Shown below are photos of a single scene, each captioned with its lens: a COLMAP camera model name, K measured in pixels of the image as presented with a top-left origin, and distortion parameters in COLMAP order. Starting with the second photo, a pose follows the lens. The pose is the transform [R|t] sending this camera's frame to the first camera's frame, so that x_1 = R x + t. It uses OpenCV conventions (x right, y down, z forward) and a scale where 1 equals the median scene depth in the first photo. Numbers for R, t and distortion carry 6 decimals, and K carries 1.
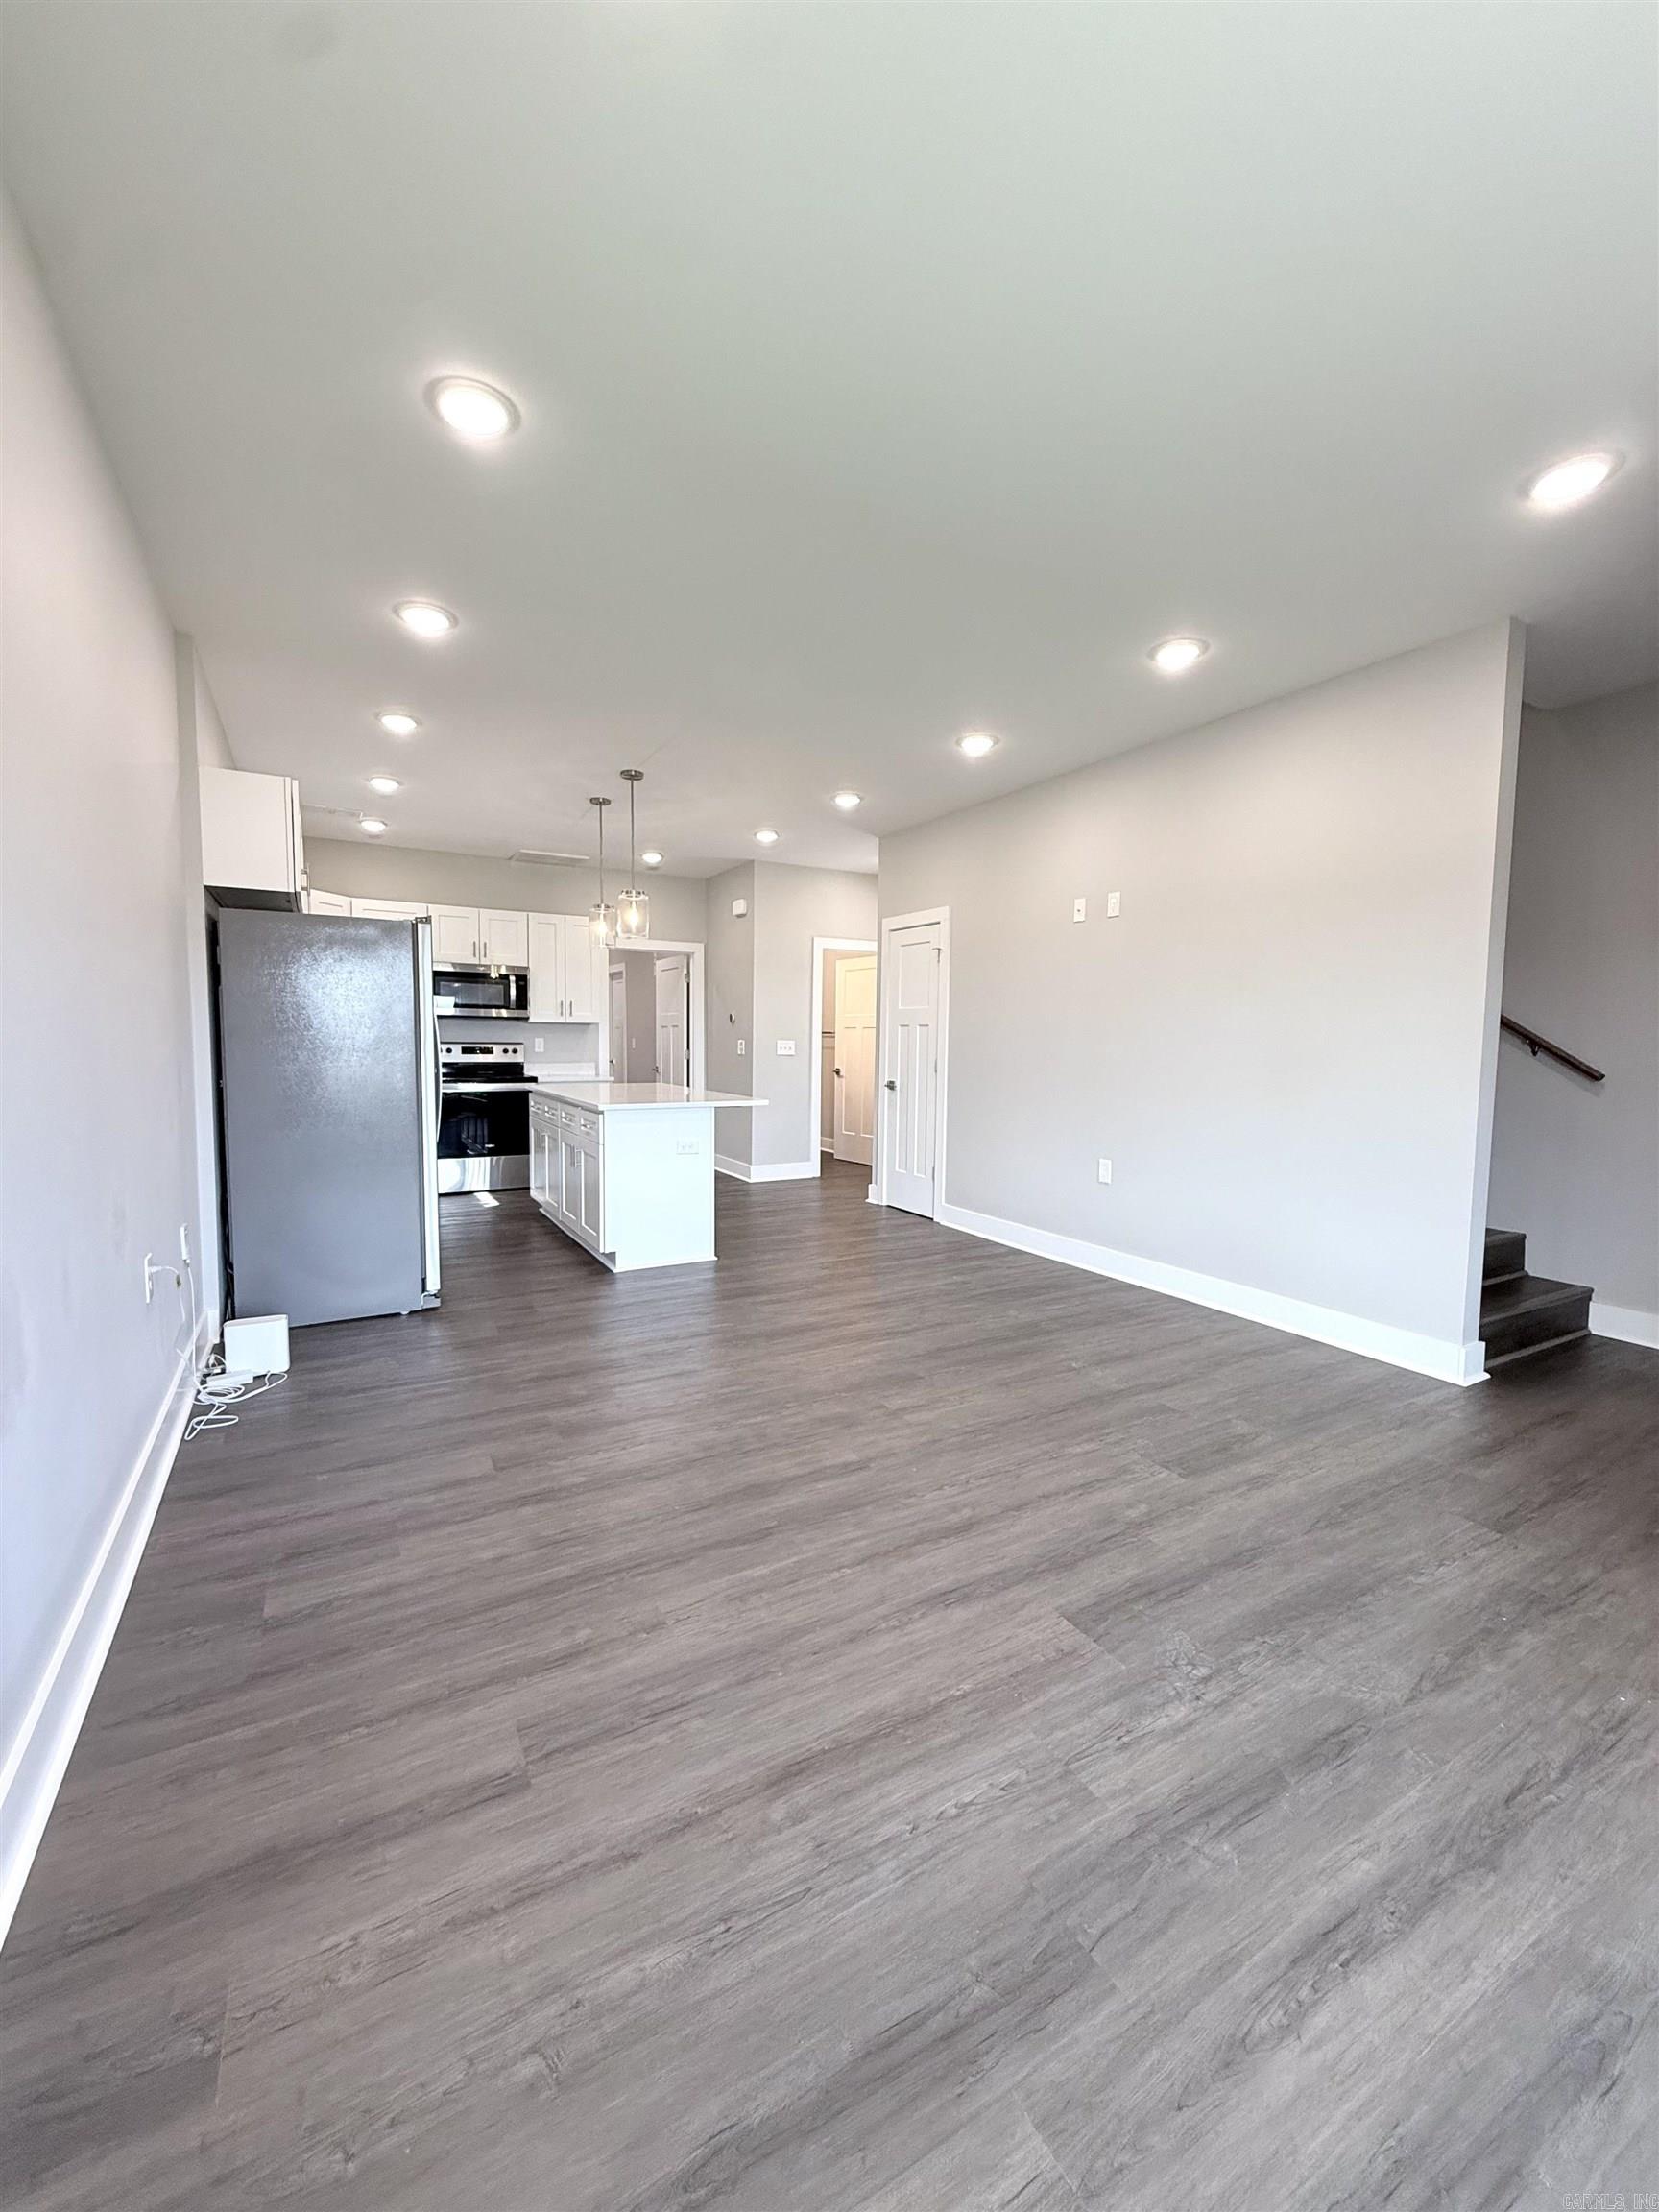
lens RADIAL K [[878.1, 0, 829.5], [0, 878.1, 1106.0], [0, 0, 1]] dist [-0.000531, -0.000105]
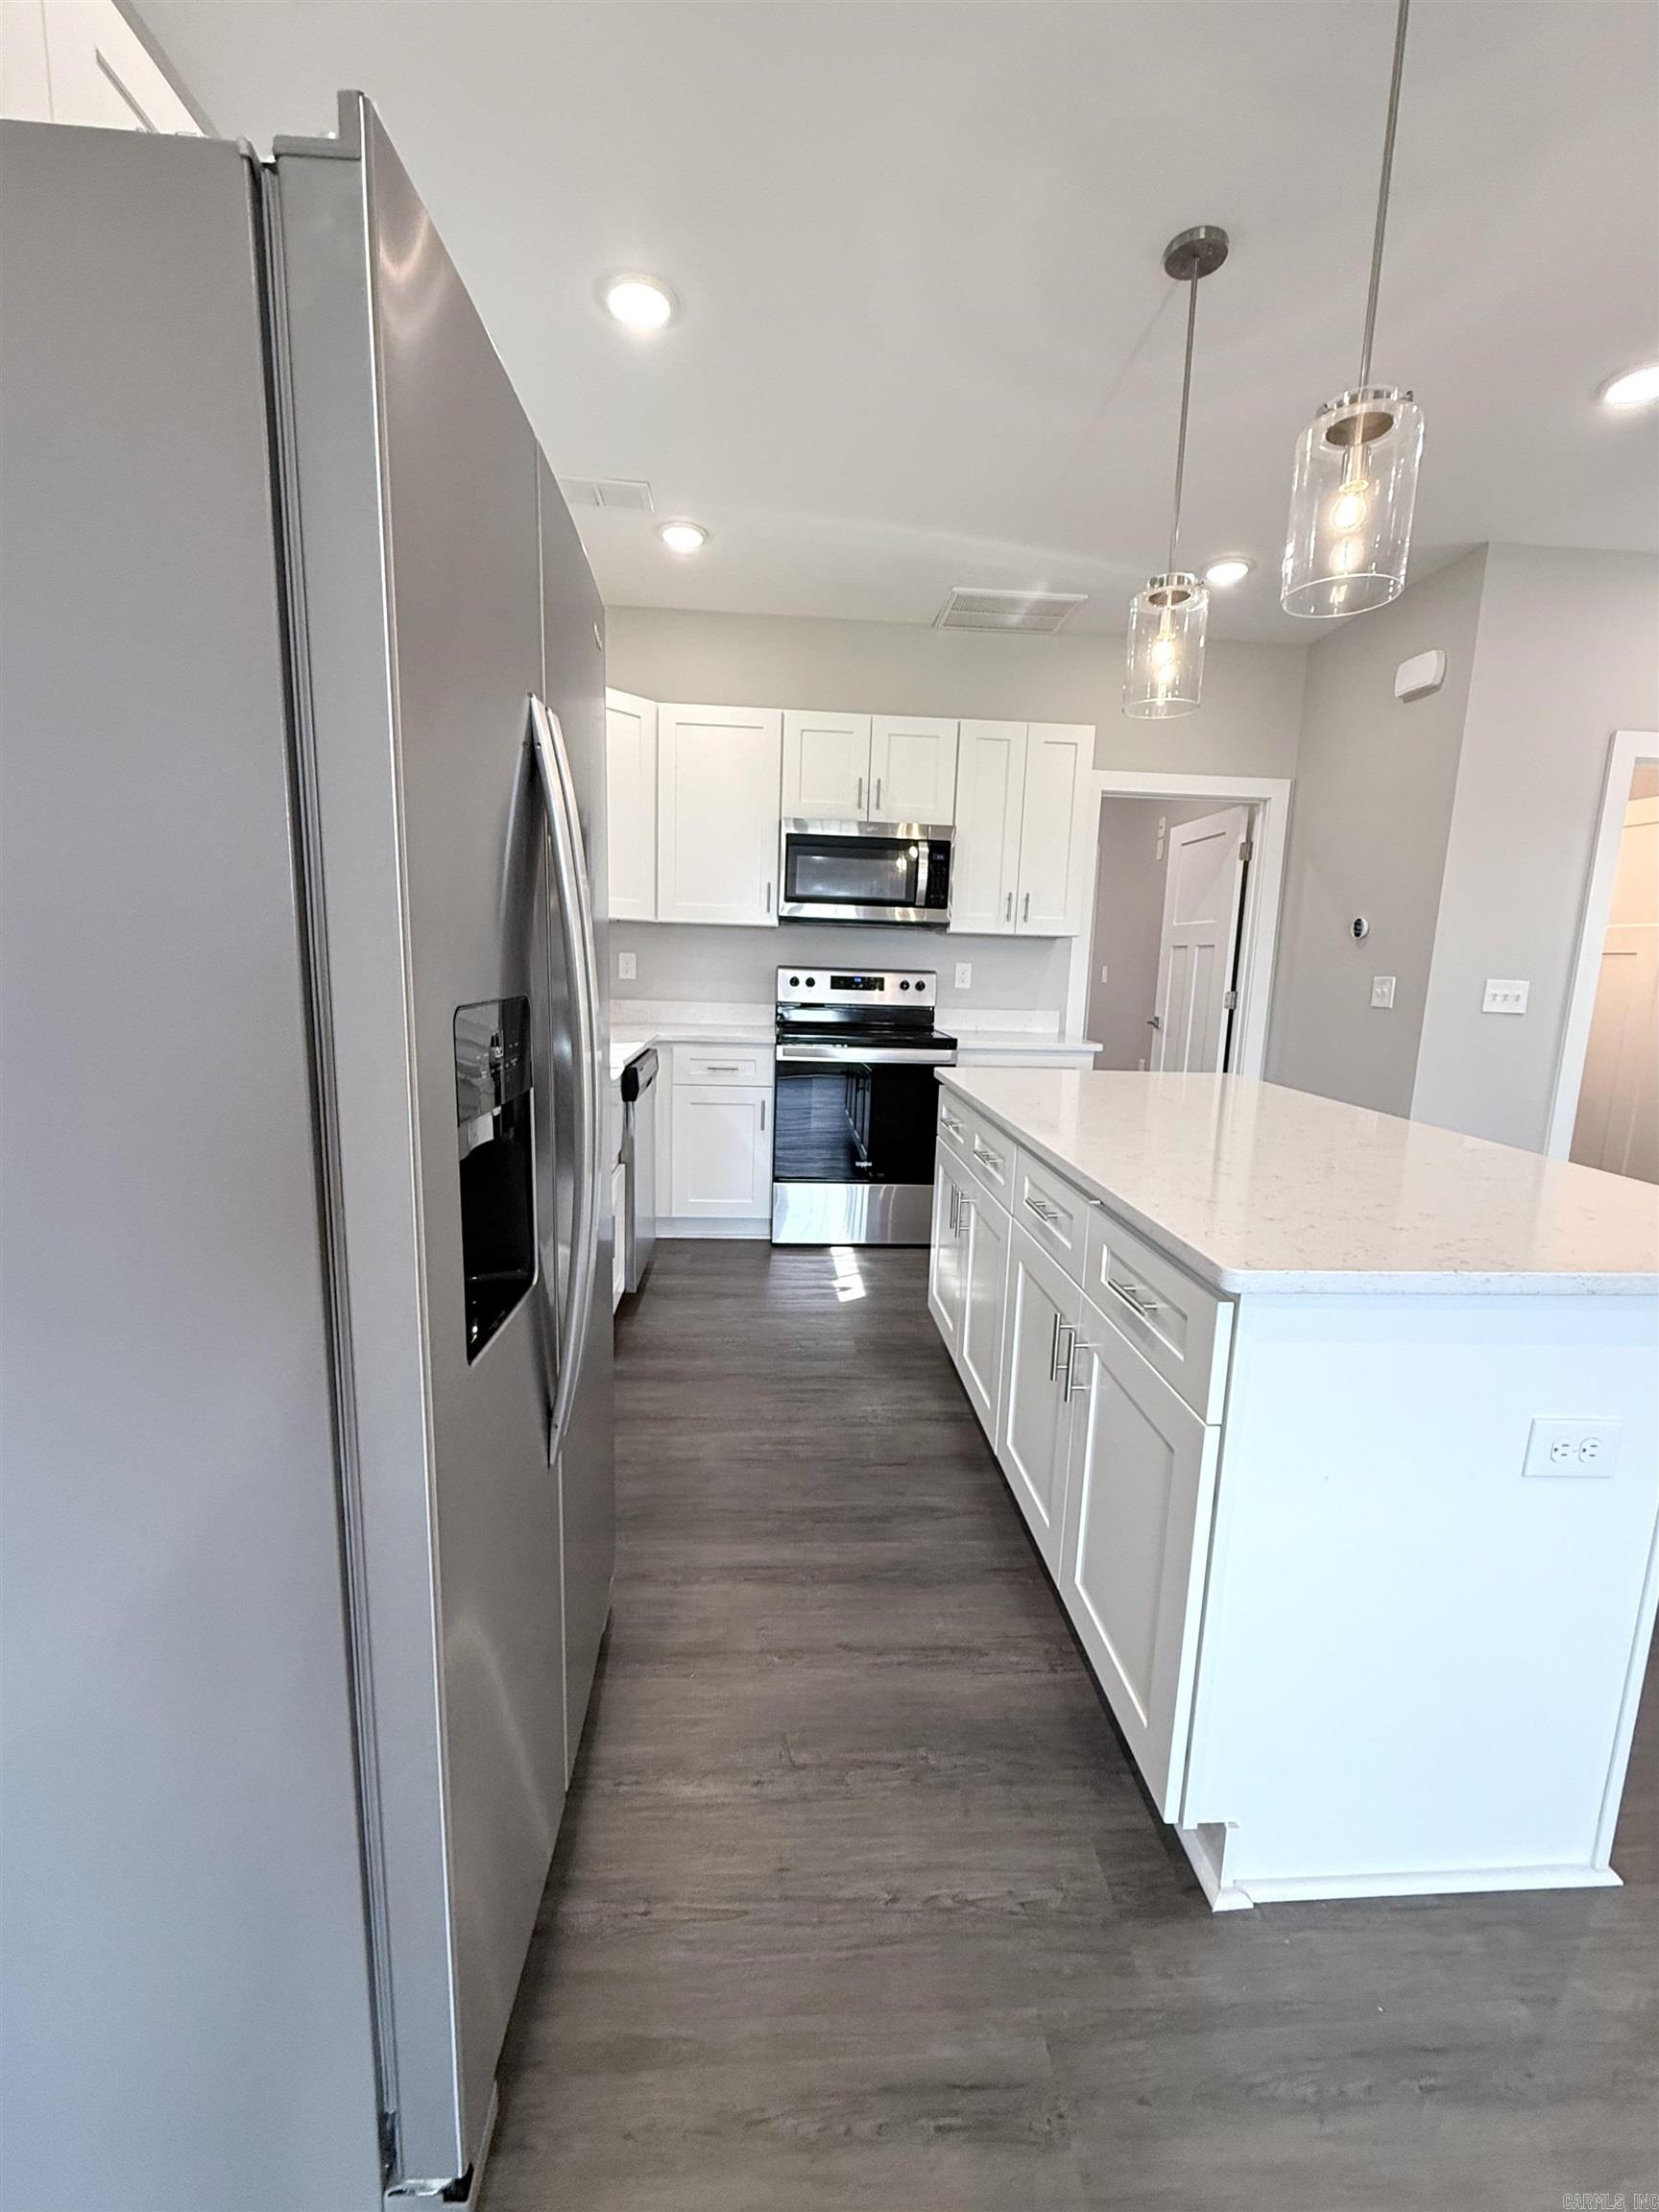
lens RADIAL K [[913.0, 0, 829.5], [0, 913.0, 1106.0], [0, 0, 1]] dist [-0.000499, -0.000141]
pose [[0.899541, 0.086450, -0.428196, -0.163693], [-0.053383, 0.994630, 0.088663, -0.036731], [0.433562, -0.056898, 0.899326, 0.472610]]
